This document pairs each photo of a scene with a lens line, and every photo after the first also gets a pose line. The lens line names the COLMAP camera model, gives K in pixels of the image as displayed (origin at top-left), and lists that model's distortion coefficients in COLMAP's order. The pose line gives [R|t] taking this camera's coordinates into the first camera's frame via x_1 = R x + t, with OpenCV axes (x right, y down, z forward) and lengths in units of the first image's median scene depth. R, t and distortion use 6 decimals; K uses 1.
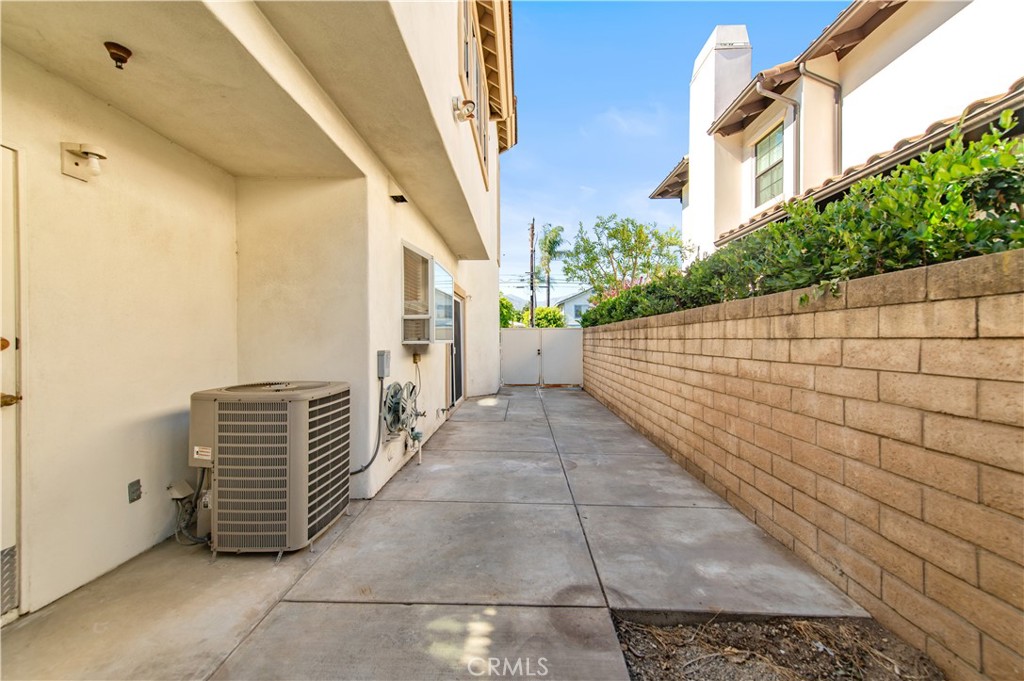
lens RADIAL K [[400.1, 0, 509.8], [0, 400.1, 340.8], [0, 0, 1]] dist [0.012406, -0.003408]
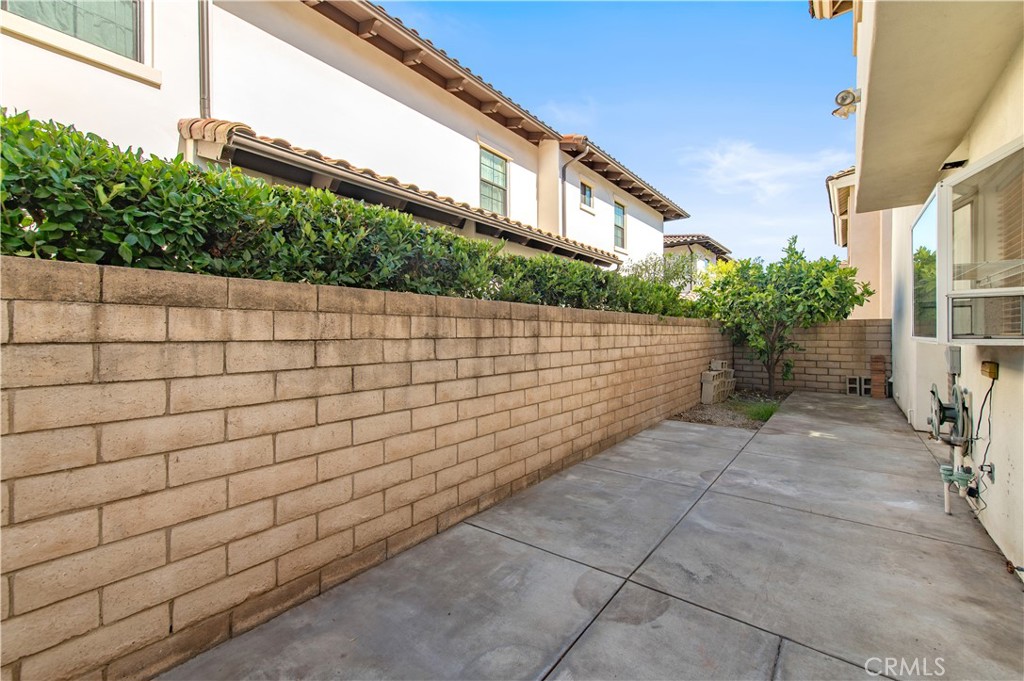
lens RADIAL K [[400.1, 0, 514.0], [0, 400.1, 331.2], [0, 0, 1]] dist [0.012406, -0.003408]
pose [[-0.791643, 0.007362, 0.610939, -0.059383], [0.006022, 0.999973, -0.004246, -0.014518], [-0.610954, 0.000318, -0.791666, 2.042279]]
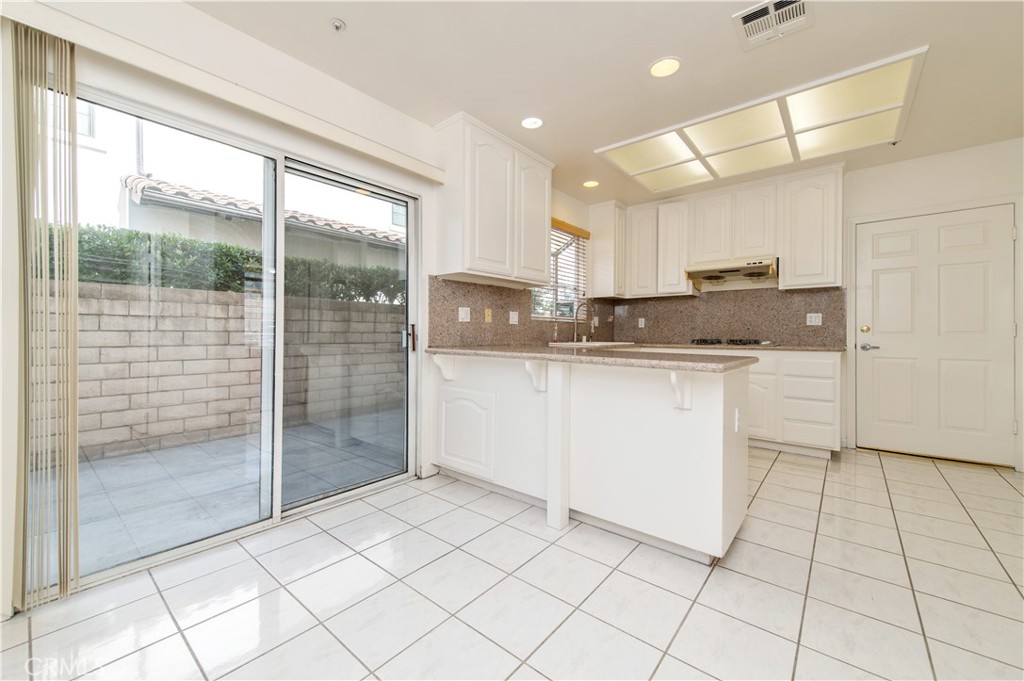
lens RADIAL K [[400.1, 0, 515.5], [0, 400.1, 334.1], [0, 0, 1]] dist [0.012406, -0.003408]
pose [[-0.783067, -0.003039, 0.621930, -0.841362], [-0.002414, 0.999995, 0.001846, 0.032837], [-0.621932, -0.000056, -0.783071, 2.016548]]
